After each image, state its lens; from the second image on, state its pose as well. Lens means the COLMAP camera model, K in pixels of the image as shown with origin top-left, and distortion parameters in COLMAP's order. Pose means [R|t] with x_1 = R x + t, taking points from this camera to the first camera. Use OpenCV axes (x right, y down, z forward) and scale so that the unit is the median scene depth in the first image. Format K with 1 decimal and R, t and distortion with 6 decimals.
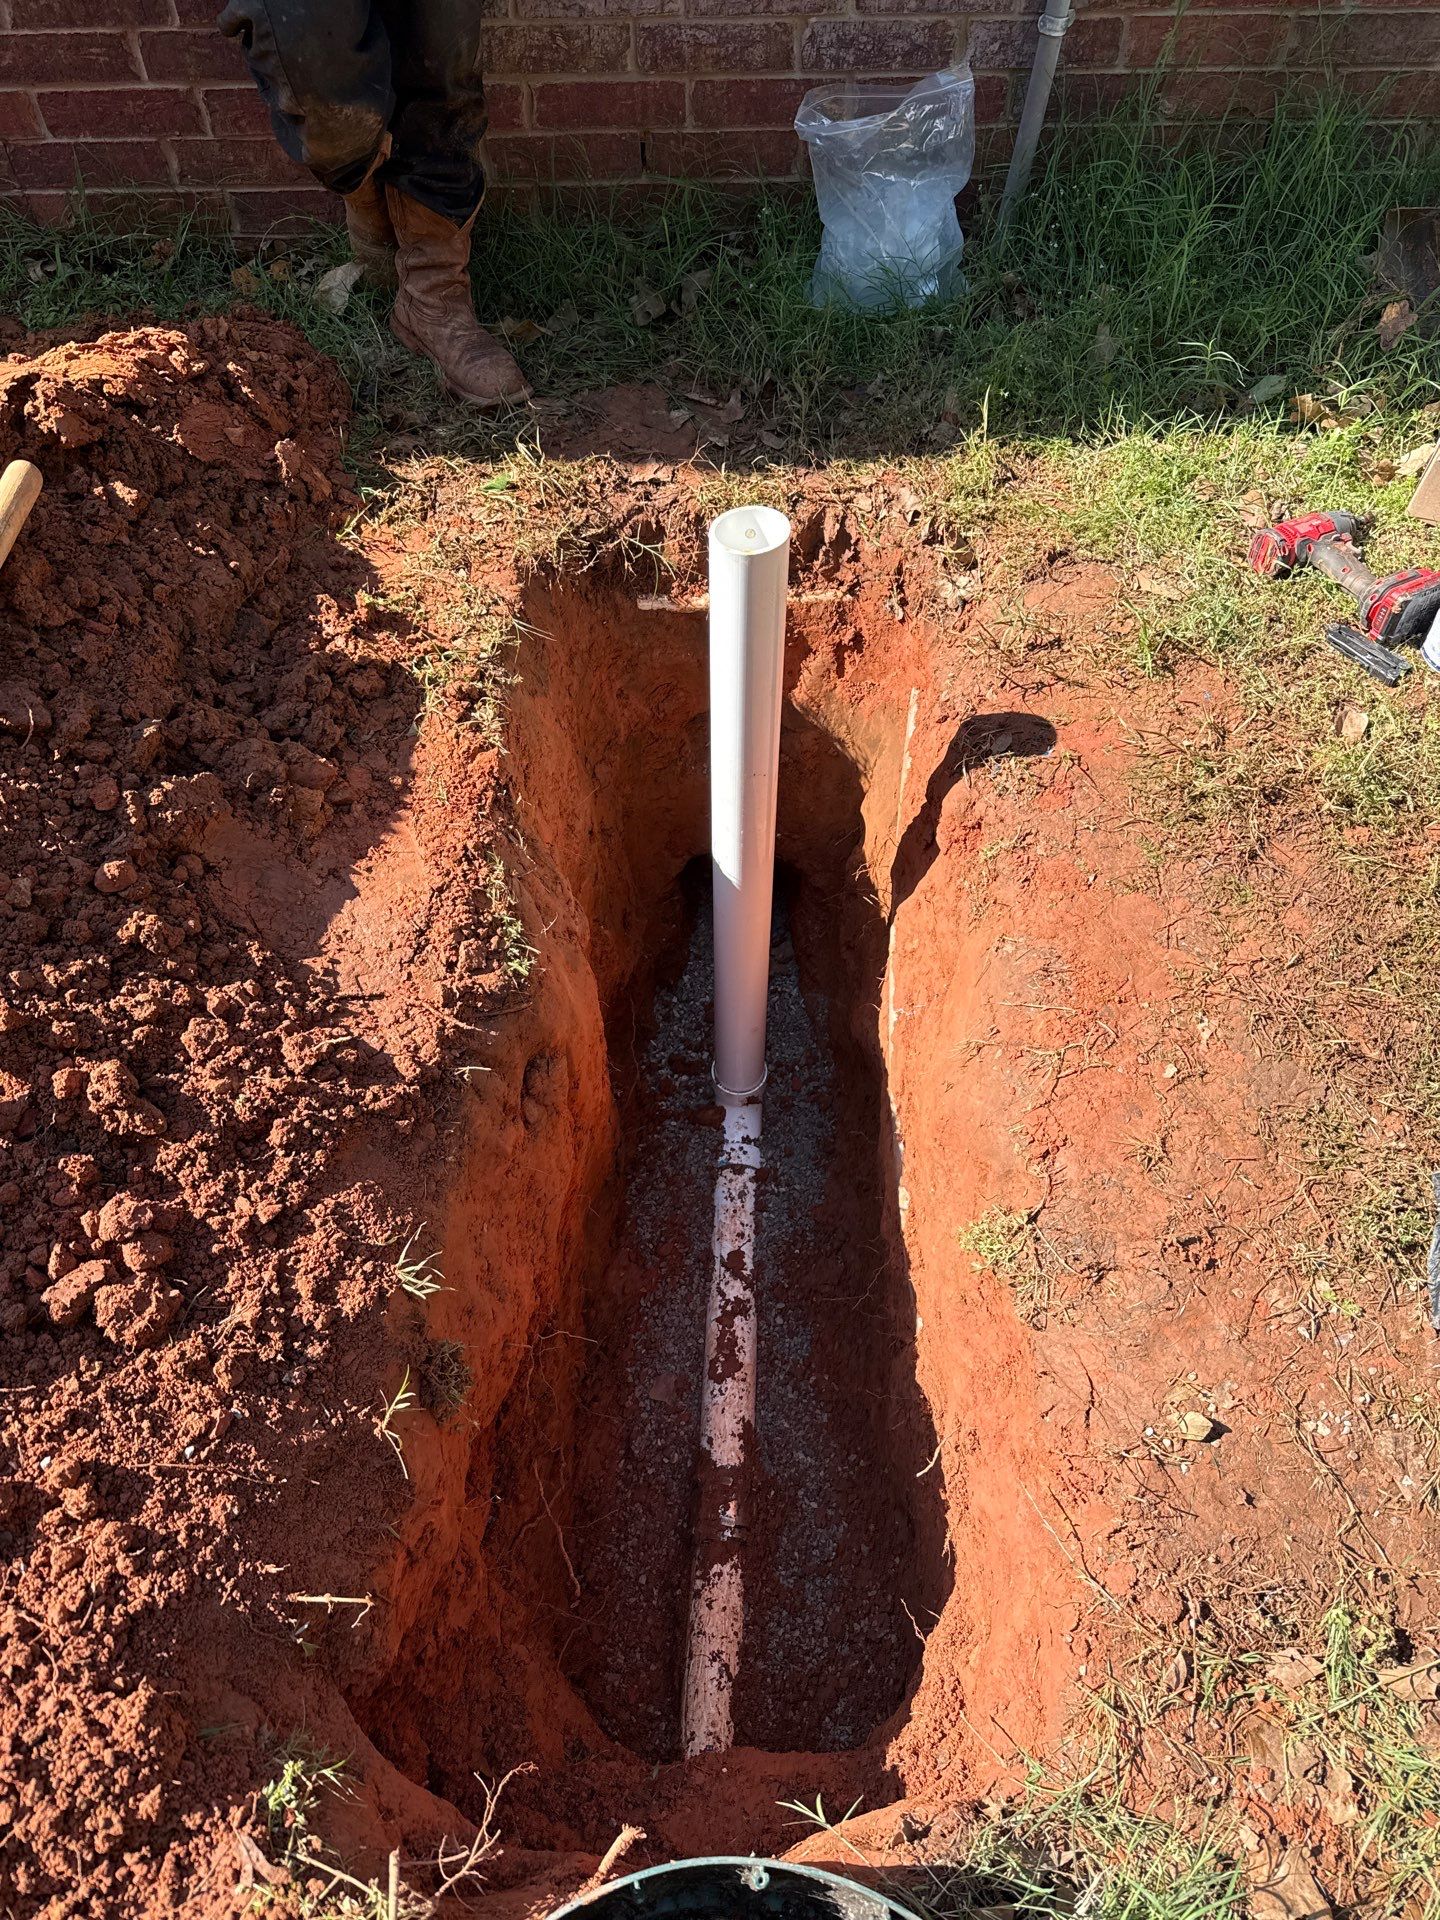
lens RADIAL K [[1315.0, 0, 713.8], [0, 1315.0, 959.7], [0, 0, 1]] dist [0.051167, -0.072296]
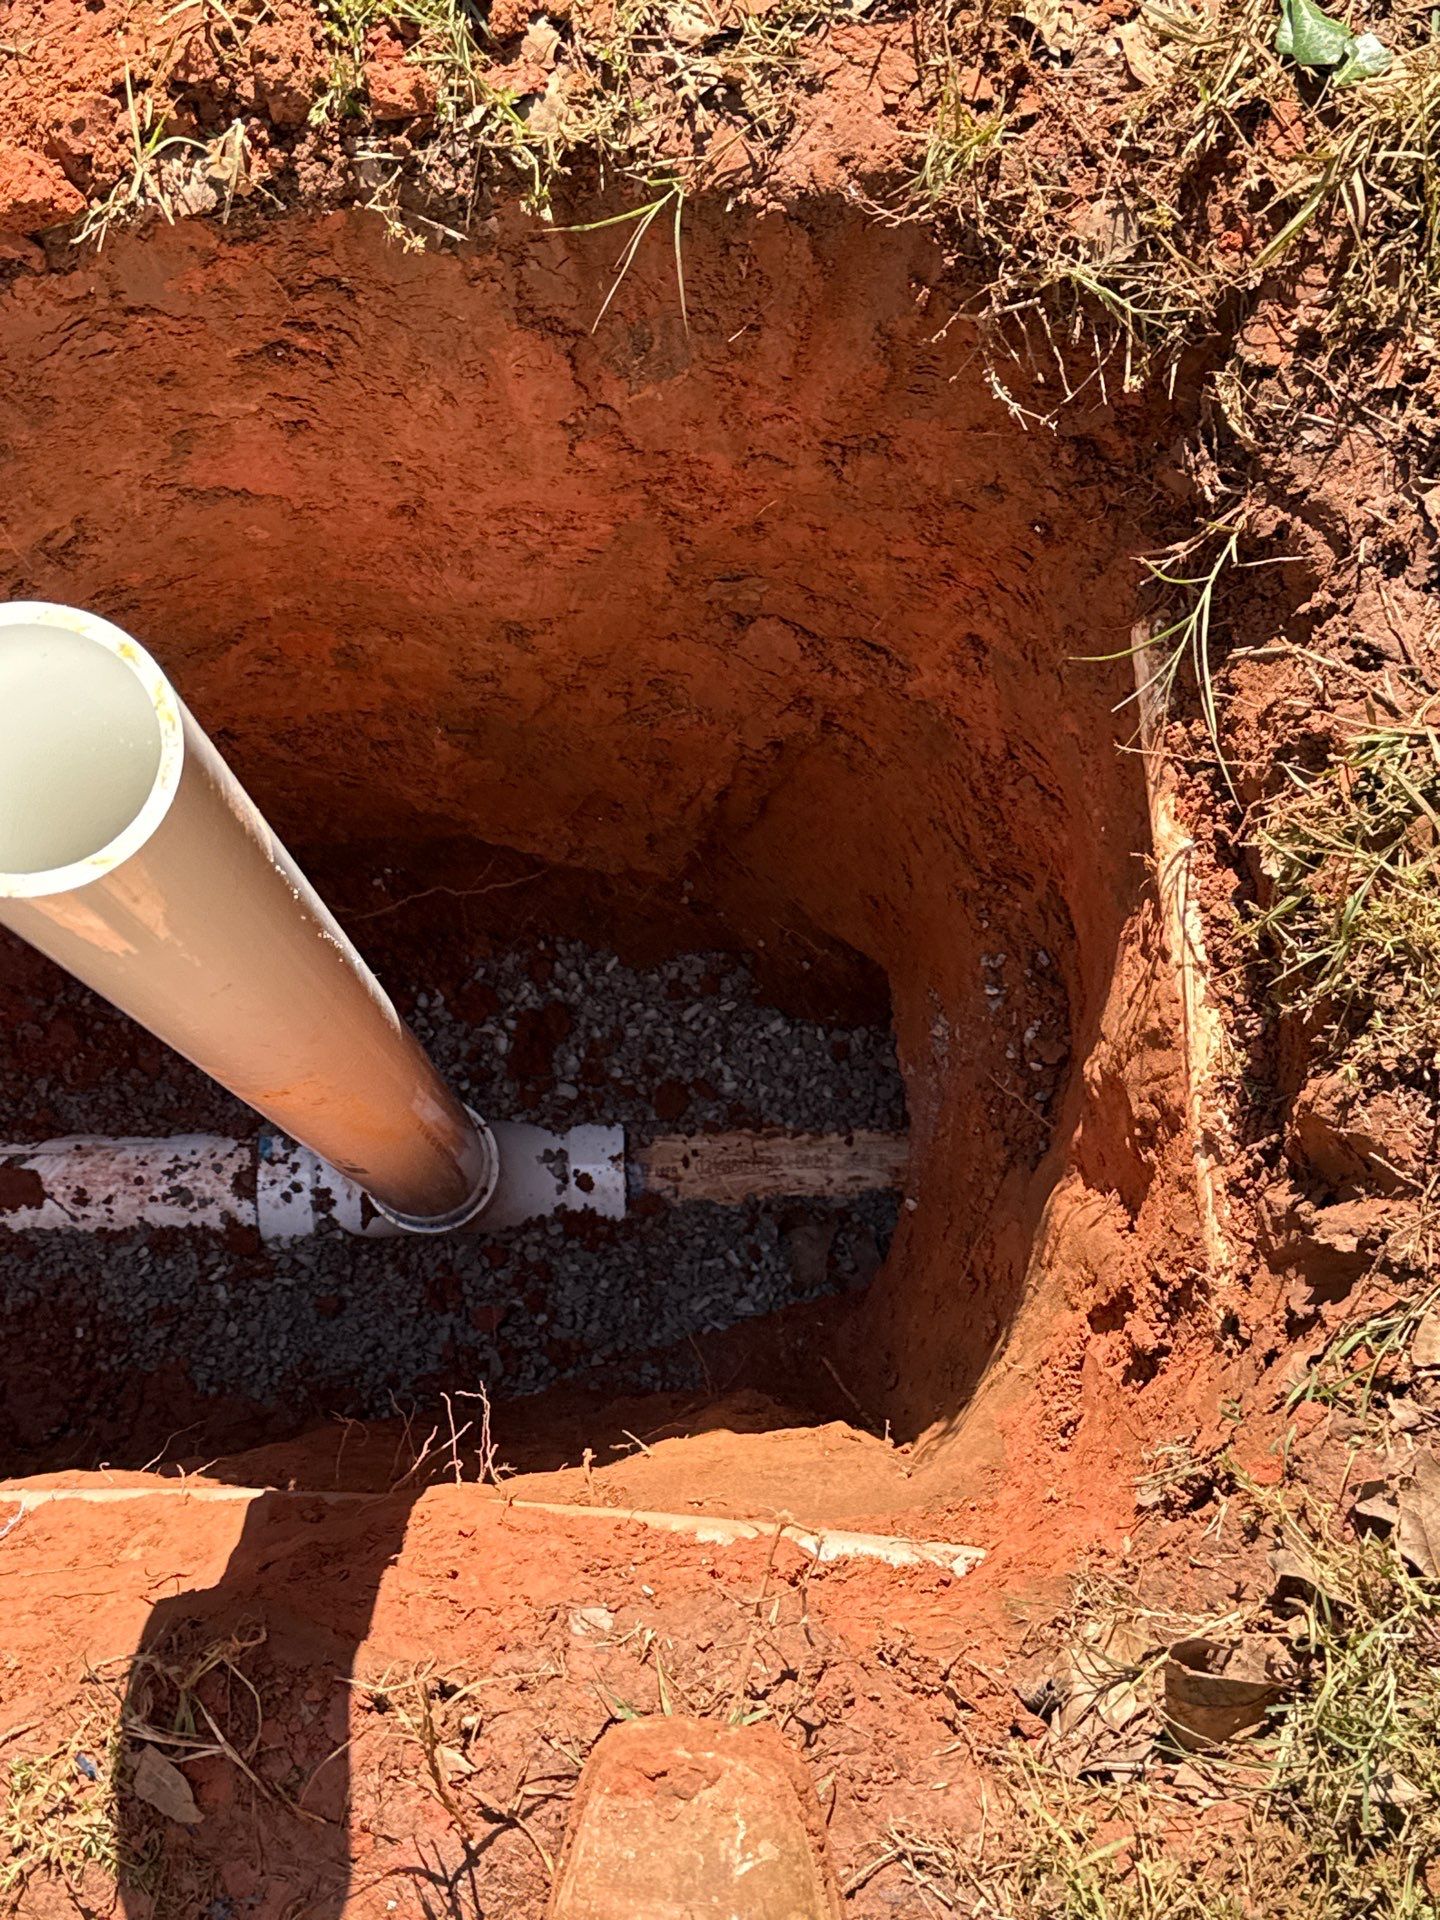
lens RADIAL K [[2506.1, 0, 683.6], [0, 2506.1, 955.0], [0, 0, 1]] dist [0.177611, -0.431123]
pose [[0.056150, 0.982796, -0.175950, 0.118928], [-0.820959, 0.145742, 0.552074, -0.513806], [0.568220, 0.113449, 0.815019, 0.486876]]
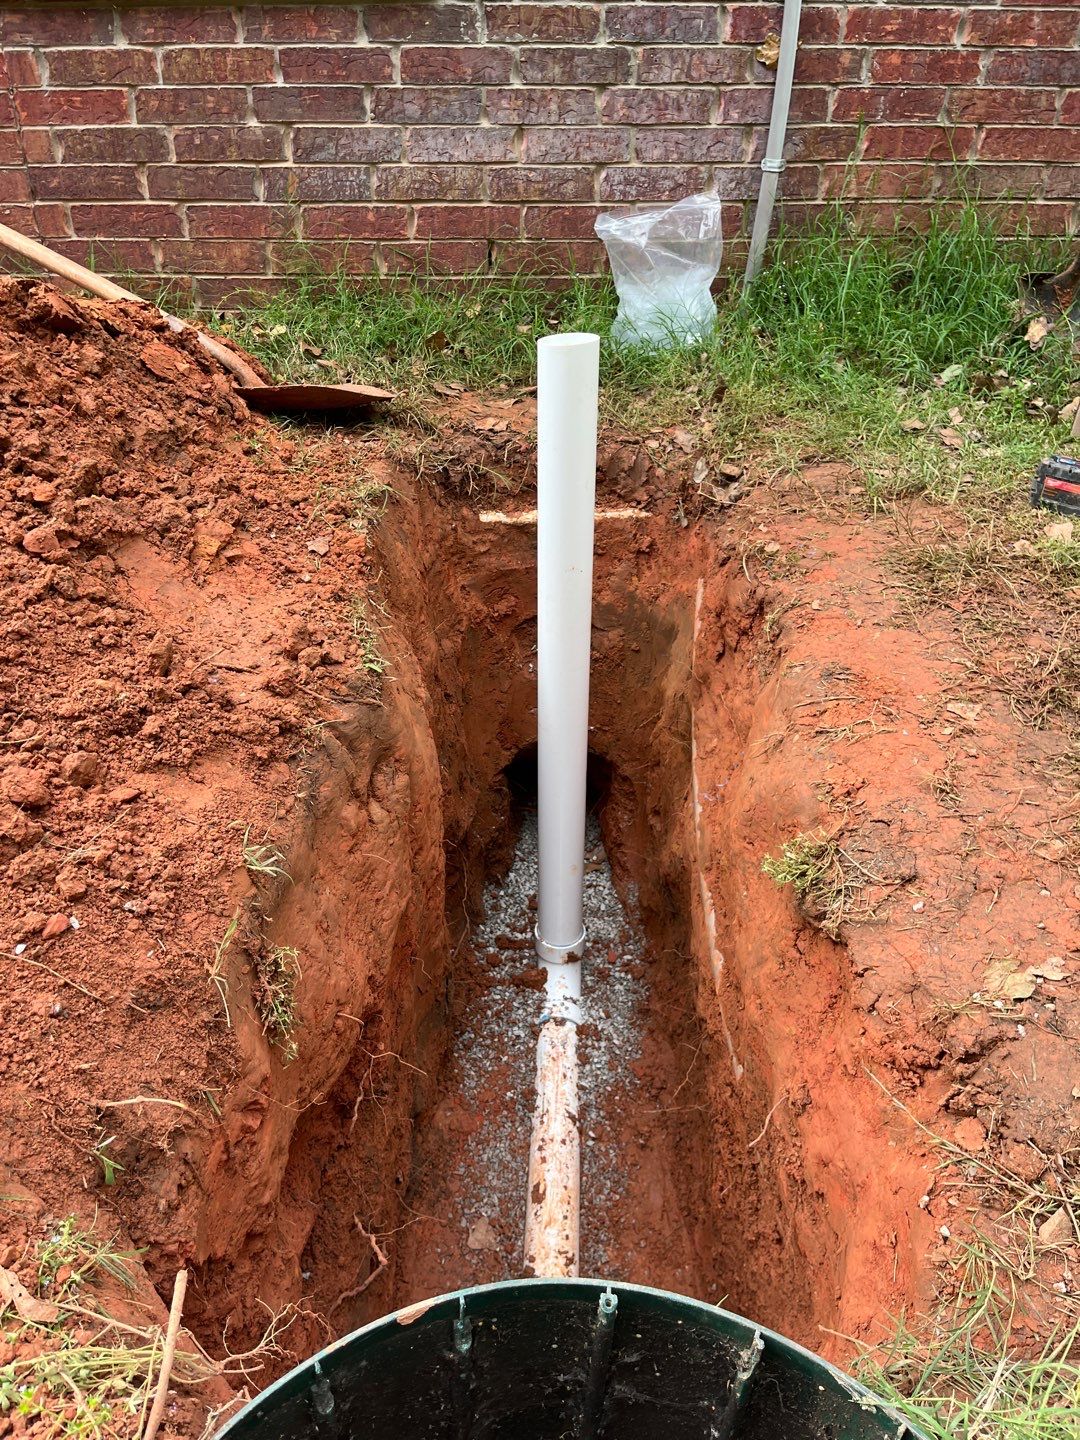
lens RADIAL K [[1081.5, 0, 522.7], [0, 1081.5, 712.5], [0, 0, 1]] dist [0.057758, -0.087511]
pose [[0.999970, 0.004517, -0.006291, -0.008706], [-0.006562, 0.925570, -0.378519, 0.310539], [0.004113, 0.378549, 0.925572, 0.106935]]
